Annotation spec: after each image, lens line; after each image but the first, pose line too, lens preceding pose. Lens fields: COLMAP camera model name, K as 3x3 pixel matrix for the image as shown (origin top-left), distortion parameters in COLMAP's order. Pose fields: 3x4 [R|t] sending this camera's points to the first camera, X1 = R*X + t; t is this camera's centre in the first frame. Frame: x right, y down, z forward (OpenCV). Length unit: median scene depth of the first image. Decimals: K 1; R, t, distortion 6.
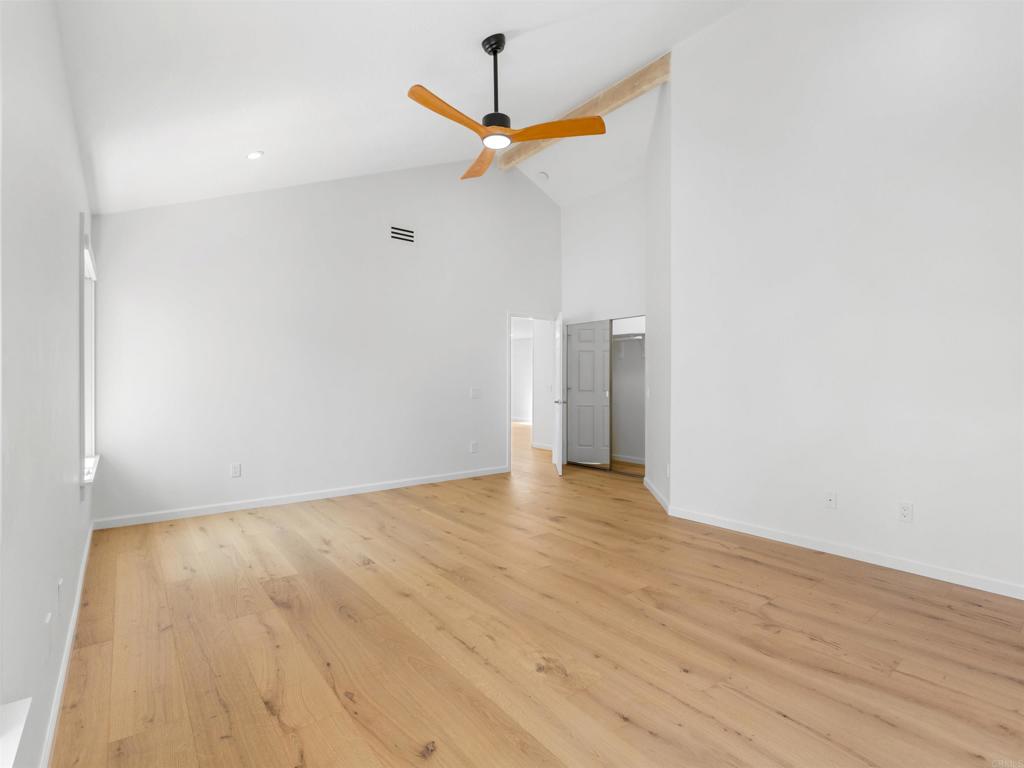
lens RADIAL K [[489.0, 0, 507.1], [0, 489.0, 386.8], [0, 0, 1]] dist [-0.009131, -0.000063]
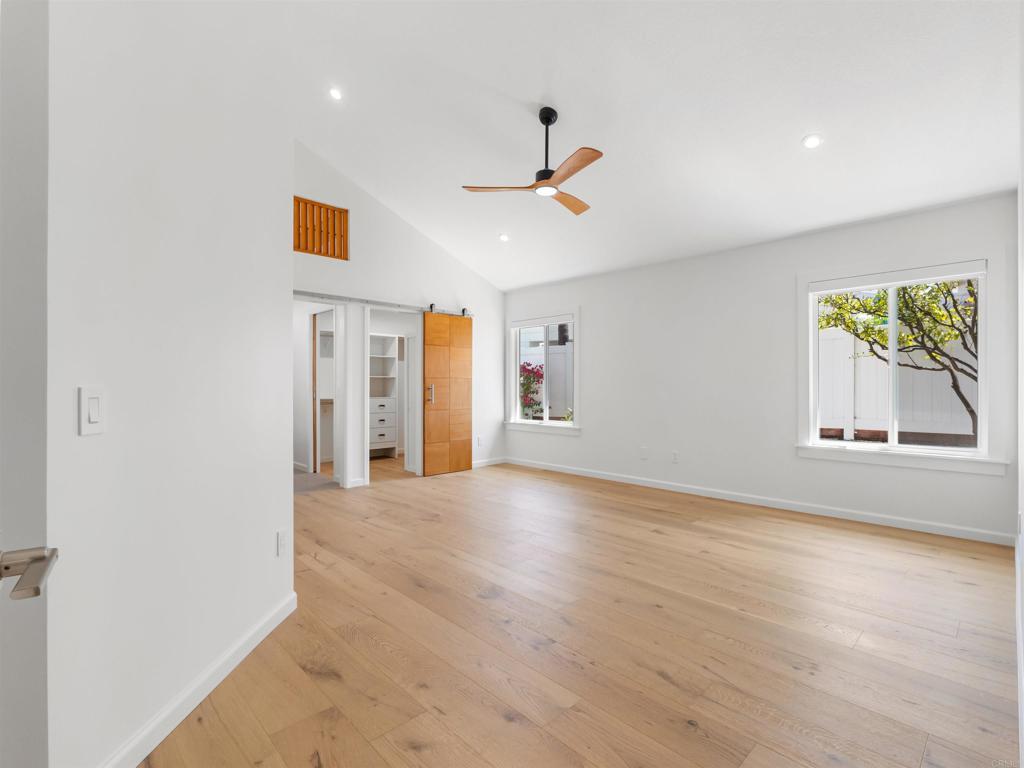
lens RADIAL K [[489.0, 0, 507.1], [0, 489.0, 386.8], [0, 0, 1]] dist [-0.009131, -0.000063]
pose [[-0.995776, -0.002071, -0.091793, 0.181282], [-0.002987, 0.999947, 0.009834, -0.003155], [0.091768, 0.010067, -0.995730, 2.085549]]
